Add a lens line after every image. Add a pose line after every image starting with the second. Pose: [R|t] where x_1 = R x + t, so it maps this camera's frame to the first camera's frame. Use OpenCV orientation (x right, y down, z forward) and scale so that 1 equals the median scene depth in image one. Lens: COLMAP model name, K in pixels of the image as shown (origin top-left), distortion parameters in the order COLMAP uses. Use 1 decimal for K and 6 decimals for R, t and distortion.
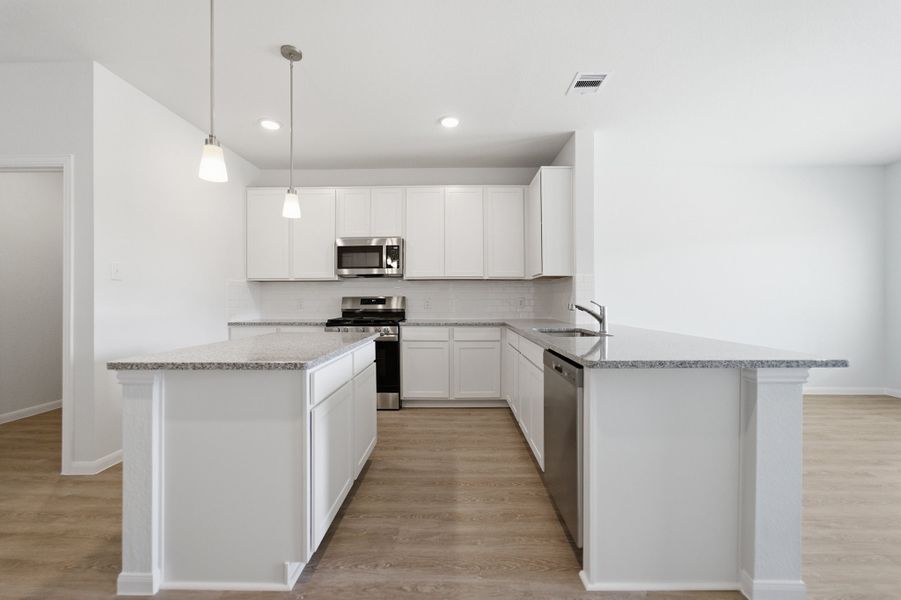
lens RADIAL K [[377.2, 0, 451.6], [0, 377.2, 296.9], [0, 0, 1]] dist [-0.005704, 0.000580]
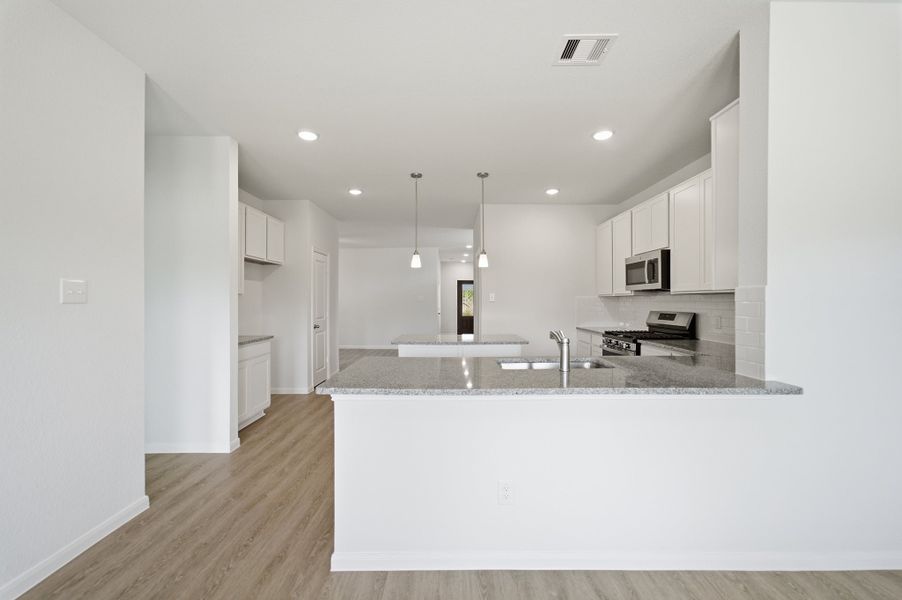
lens RADIAL K [[377.6, 0, 452.1], [0, 377.6, 296.9], [0, 0, 1]] dist [-0.005704, 0.000580]
pose [[0.024467, -0.012471, -0.999623, 0.873172], [0.009440, 0.999880, -0.012243, -0.037081], [0.999656, -0.009137, 0.024581, 0.535015]]
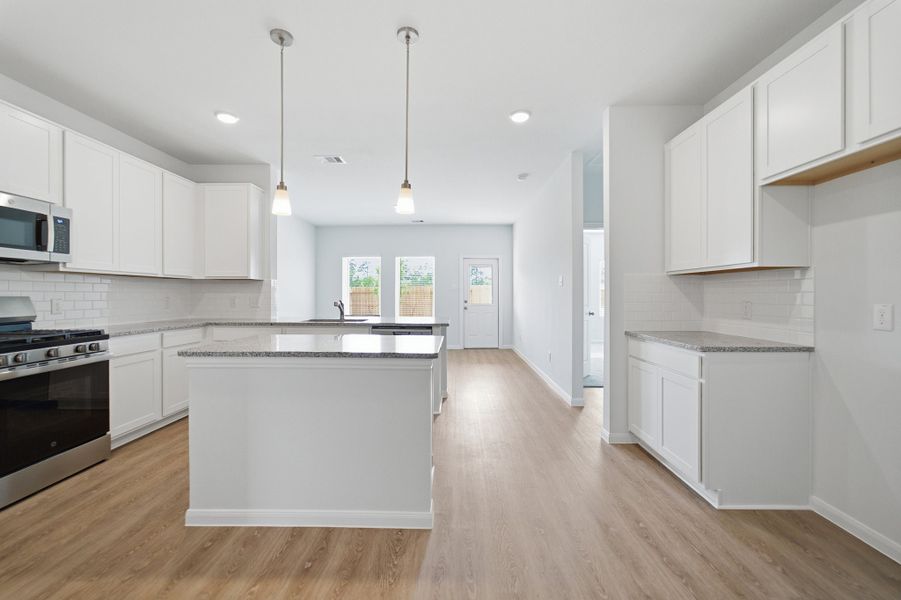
lens RADIAL K [[373.3, 0, 455.3], [0, 373.3, 295.9], [0, 0, 1]] dist [0.001139, 0.000013]
pose [[-0.002926, -0.005383, 0.999981, -0.894119], [-0.010052, 0.999935, 0.005354, -0.013899], [-0.999945, -0.010037, -0.002980, 0.377961]]
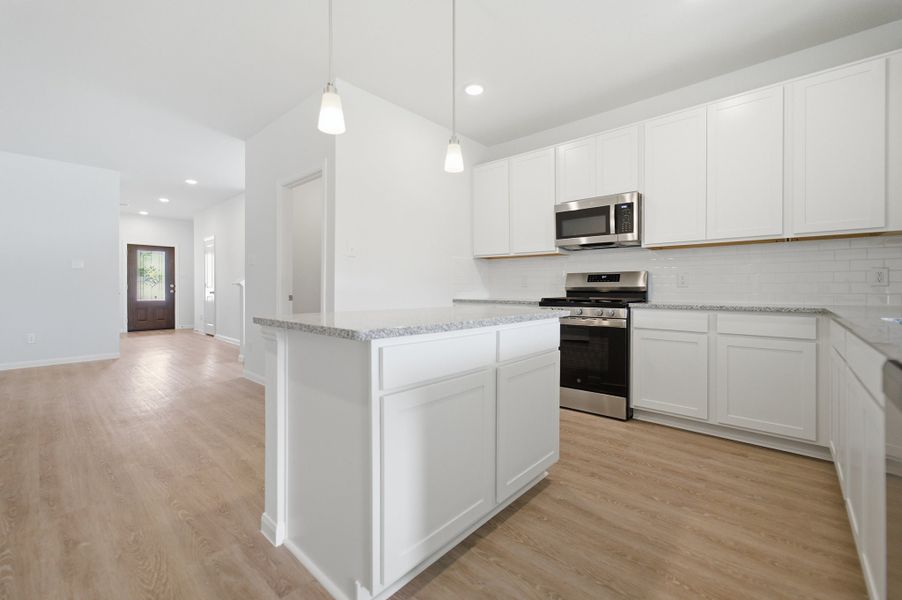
lens RADIAL K [[376.0, 0, 447.8], [0, 376.0, 288.0], [0, 0, 1]] dist [-0.007025, 0.000489]
pose [[0.744025, 0.001487, -0.668150, 0.094237], [0.002493, 0.999984, 0.005001, 0.034979], [0.668147, -0.005386, 0.744010, 0.227251]]
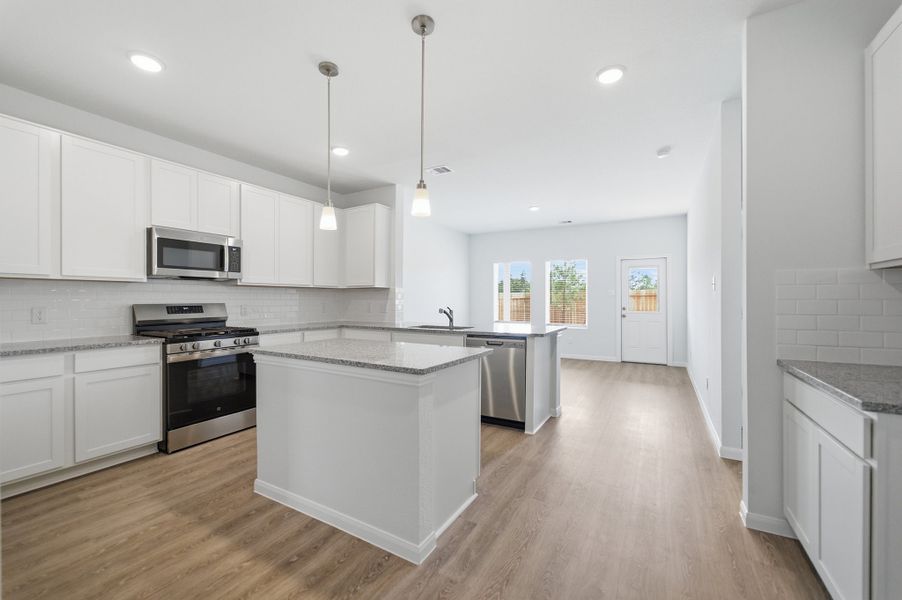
lens RADIAL K [[370.4, 0, 451.0], [0, 370.4, 300.0], [0, 0, 1]] dist [0.001224, 0.000568]
pose [[0.489589, -0.002056, 0.871951, -0.754846], [-0.006736, 0.999958, 0.006140, -0.019926], [-0.871927, -0.008880, 0.489555, 0.141774]]
